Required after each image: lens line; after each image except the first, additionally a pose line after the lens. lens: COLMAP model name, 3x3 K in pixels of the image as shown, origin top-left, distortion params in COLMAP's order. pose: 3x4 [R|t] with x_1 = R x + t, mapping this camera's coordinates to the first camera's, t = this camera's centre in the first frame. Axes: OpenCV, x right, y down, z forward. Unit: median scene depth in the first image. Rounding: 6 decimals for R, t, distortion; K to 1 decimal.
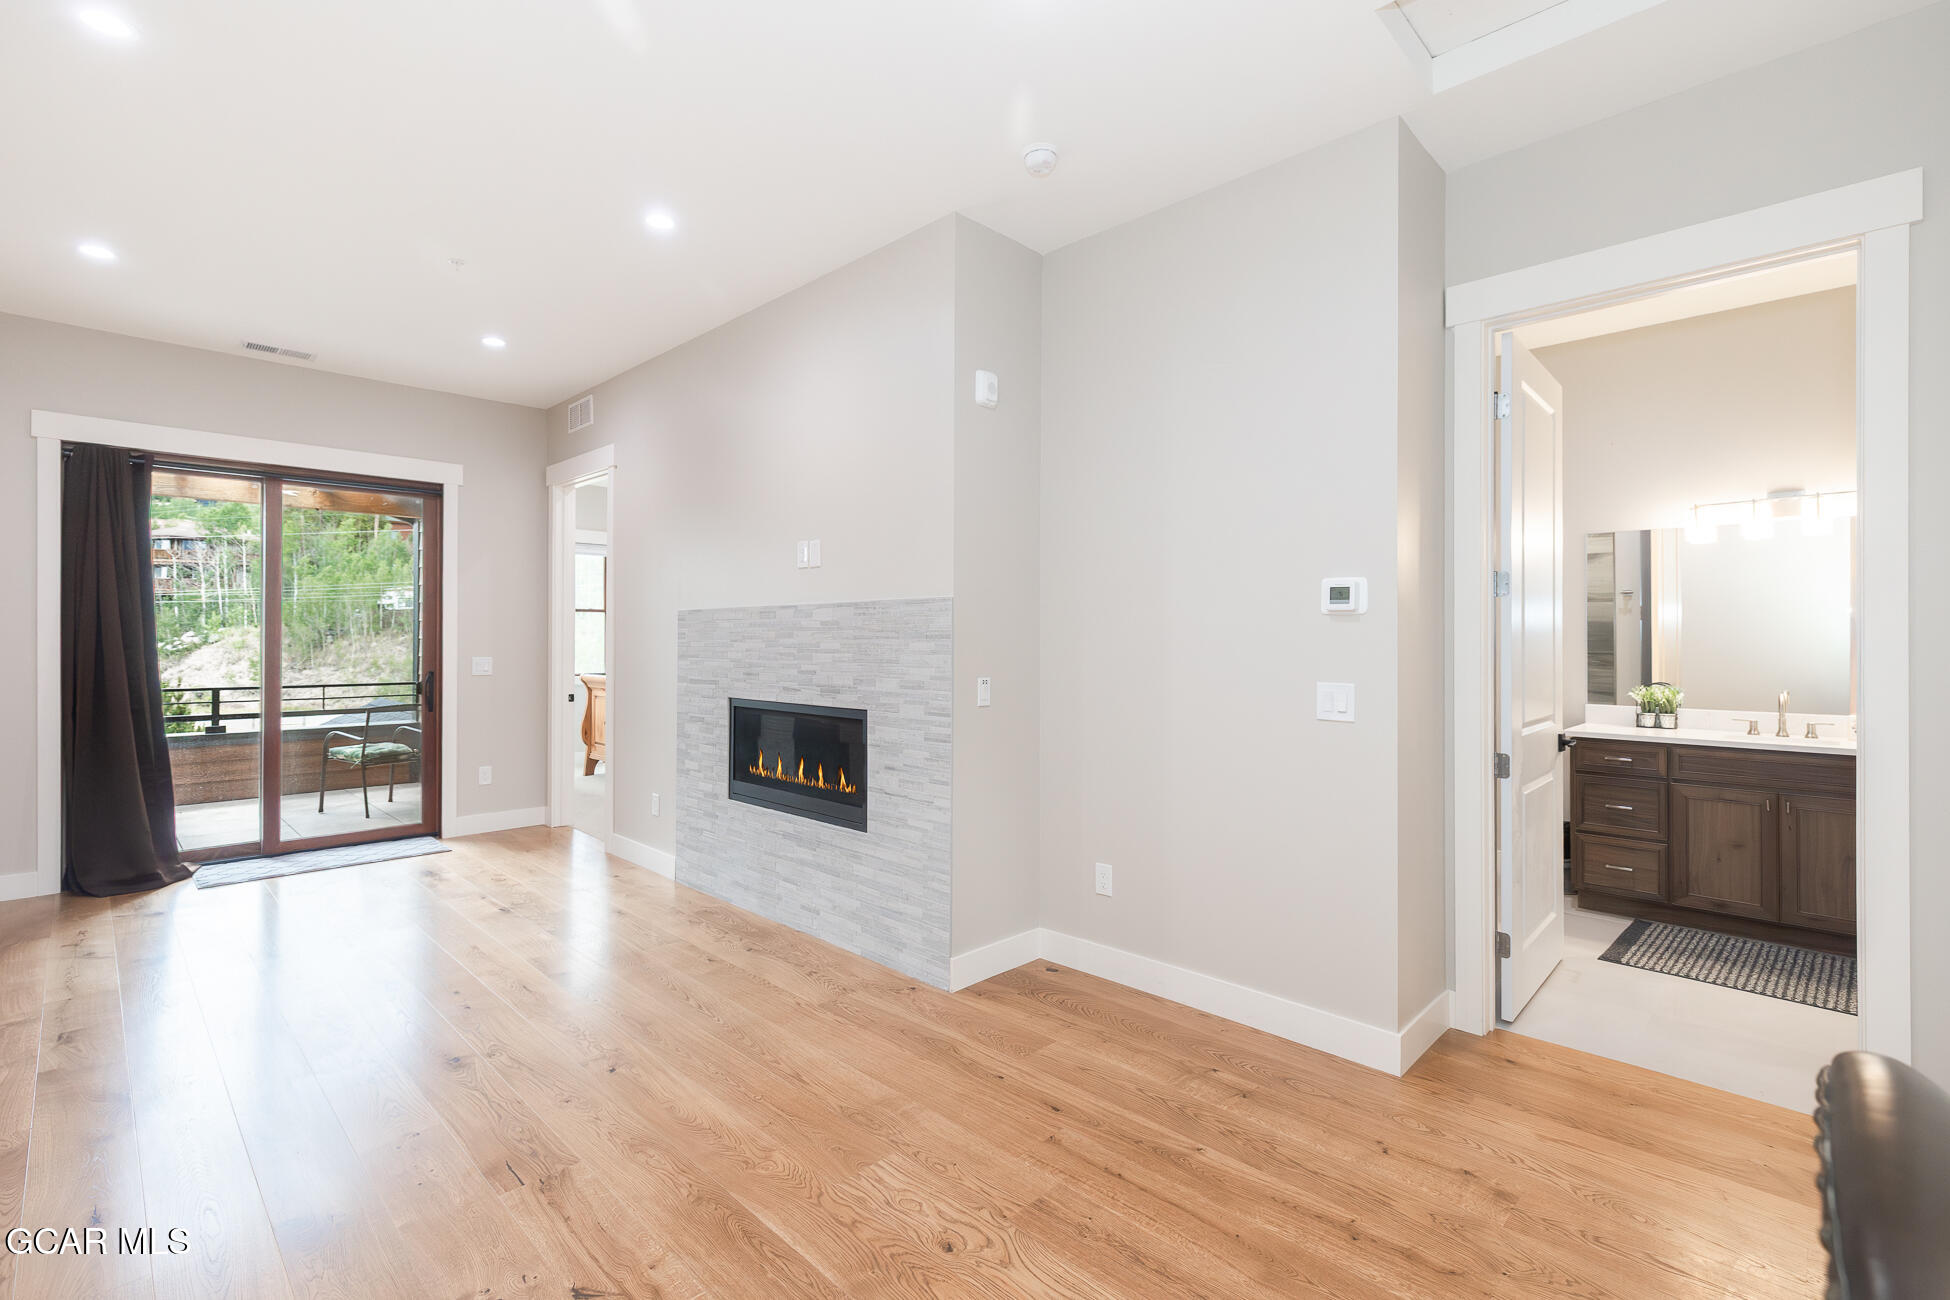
lens RADIAL K [[877.5, 0, 975.4], [0, 877.5, 631.3], [0, 0, 1]] dist [0.001911, 0.001362]
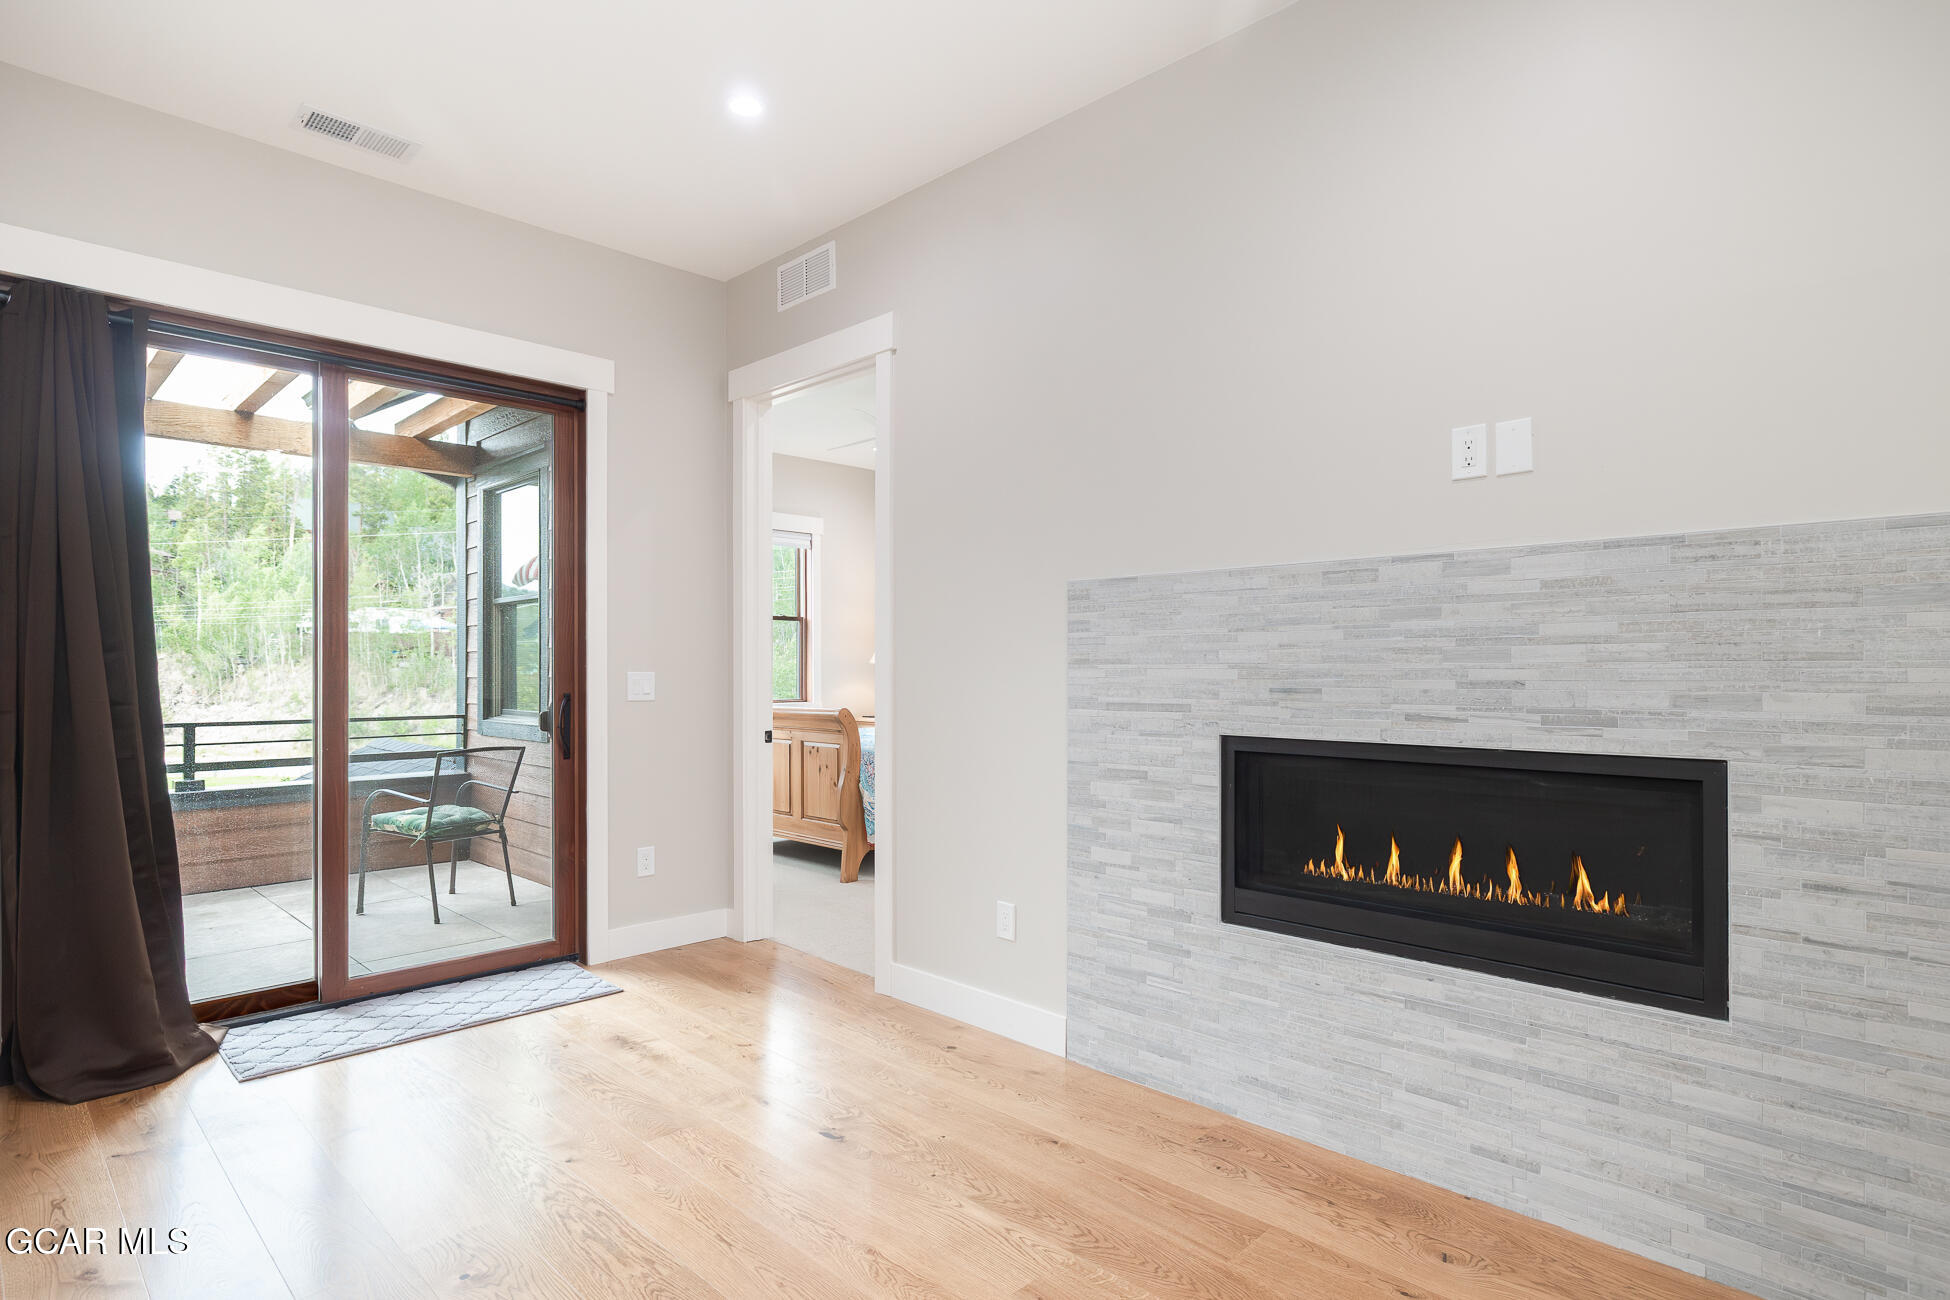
lens RADIAL K [[1021.3, 0, 977.6], [0, 1021.3, 662.7], [0, 0, 1]] dist [0.000452, 0.000805]
pose [[0.999994, -0.002454, -0.002369, -0.450063], [0.002462, 0.999991, 0.003578, 0.029353], [0.002360, -0.003584, 0.999991, 0.386303]]
